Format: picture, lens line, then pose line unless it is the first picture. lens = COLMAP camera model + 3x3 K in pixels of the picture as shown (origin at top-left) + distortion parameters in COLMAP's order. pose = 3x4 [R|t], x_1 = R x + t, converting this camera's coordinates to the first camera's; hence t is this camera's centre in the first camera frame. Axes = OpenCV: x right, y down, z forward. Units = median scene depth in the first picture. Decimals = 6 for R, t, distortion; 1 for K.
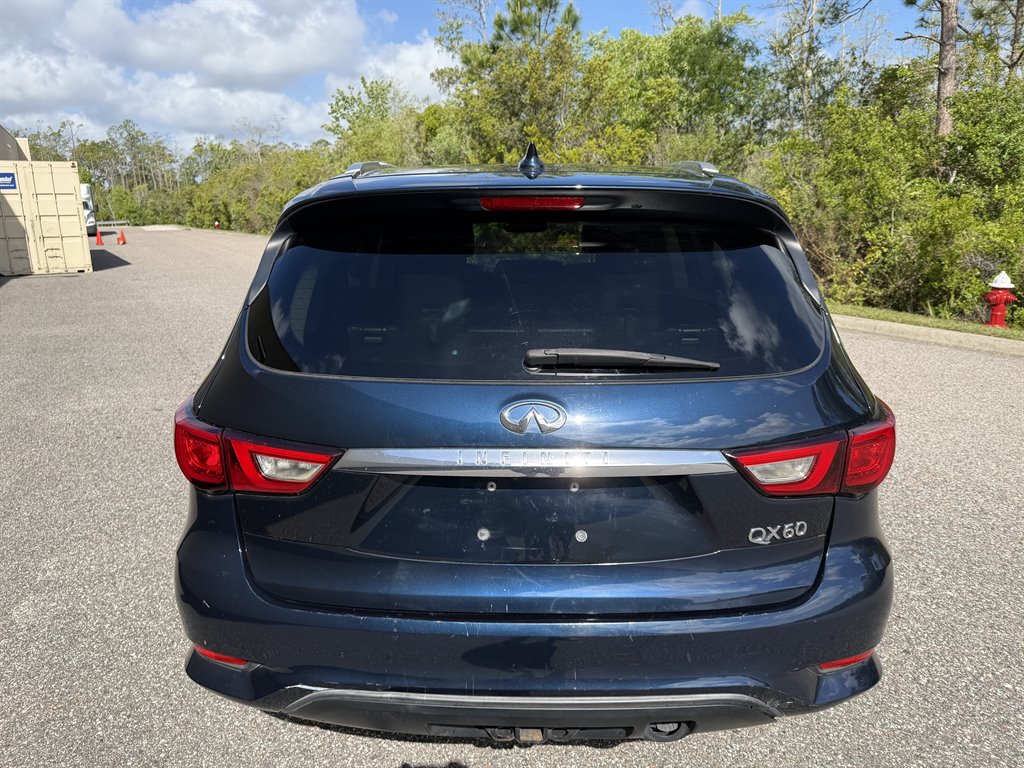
lens RADIAL K [[722.5, 0, 511.5], [0, 722.5, 385.2], [0, 0, 1]] dist [0.012310, -0.029084]
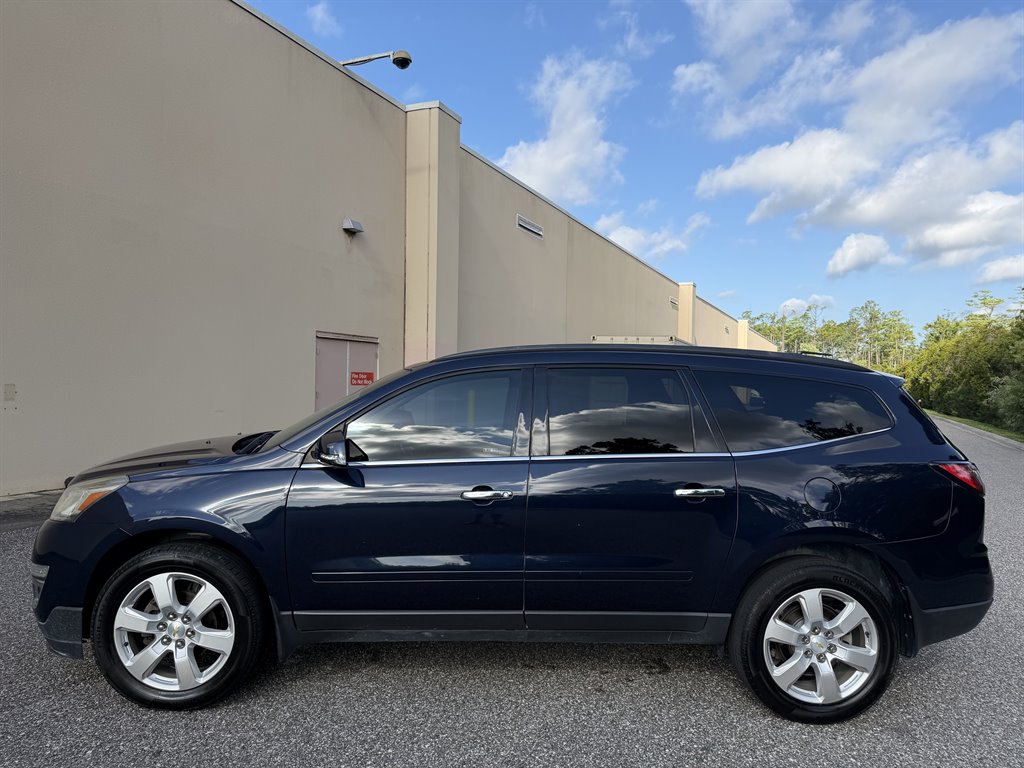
lens RADIAL K [[725.3, 0, 515.3], [0, 725.3, 384.6], [0, 0, 1]] dist [-0.001715, -0.008662]
pose [[0.589799, 0.028851, -0.807035, 0.117950], [-0.218729, 0.967713, -0.125257, -0.045988], [0.777364, 0.250399, 0.577067, 0.193294]]
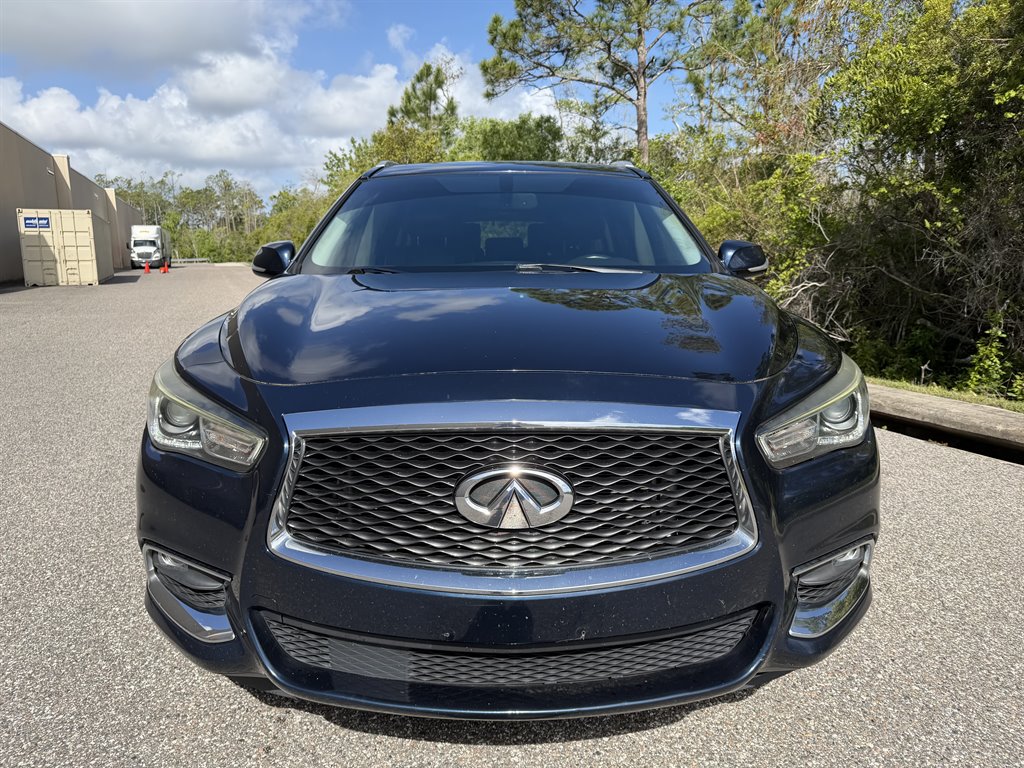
lens RADIAL K [[725.3, 0, 515.3], [0, 725.3, 384.6], [0, 0, 1]] dist [-0.001715, -0.008662]
pose [[0.993334, 0.030762, -0.111089, 0.395748], [-0.037378, 0.997618, -0.057978, 0.090217], [0.109041, 0.061744, 0.992118, -0.319312]]
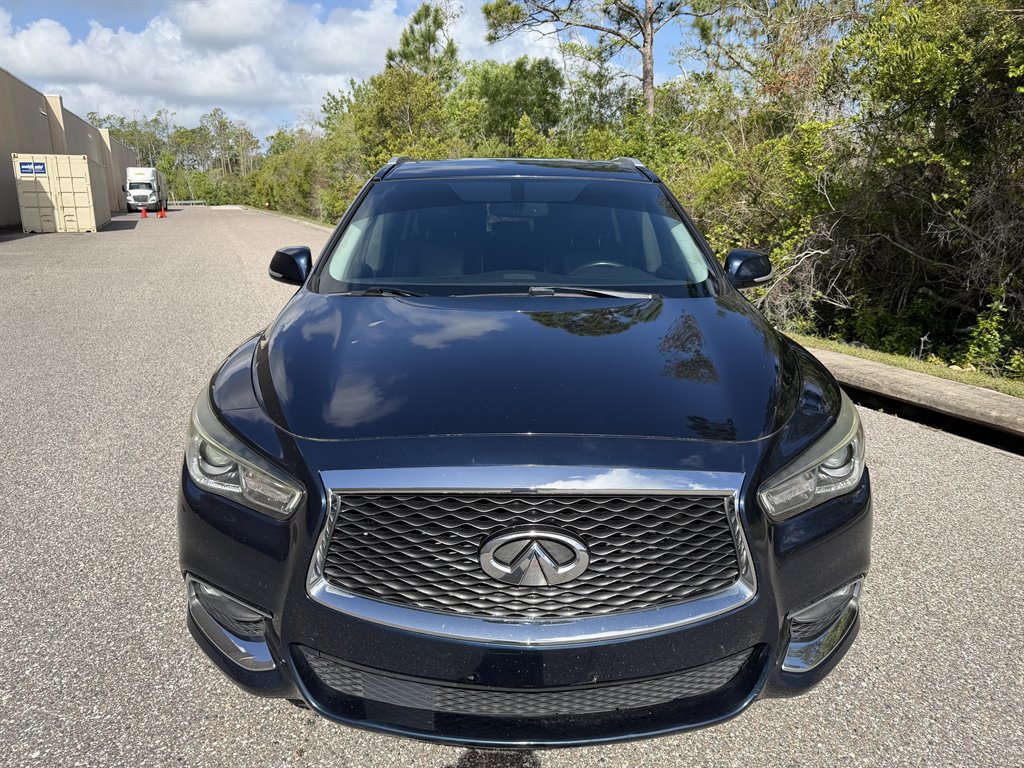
lens RADIAL K [[725.6, 0, 510.2], [0, 725.6, 382.8], [0, 0, 1]] dist [-0.006523, -0.003516]
pose [[0.992433, 0.049354, -0.112435, 0.393485], [-0.048032, 0.998741, 0.014441, 0.078472], [0.113007, -0.008931, 0.993554, -0.324743]]
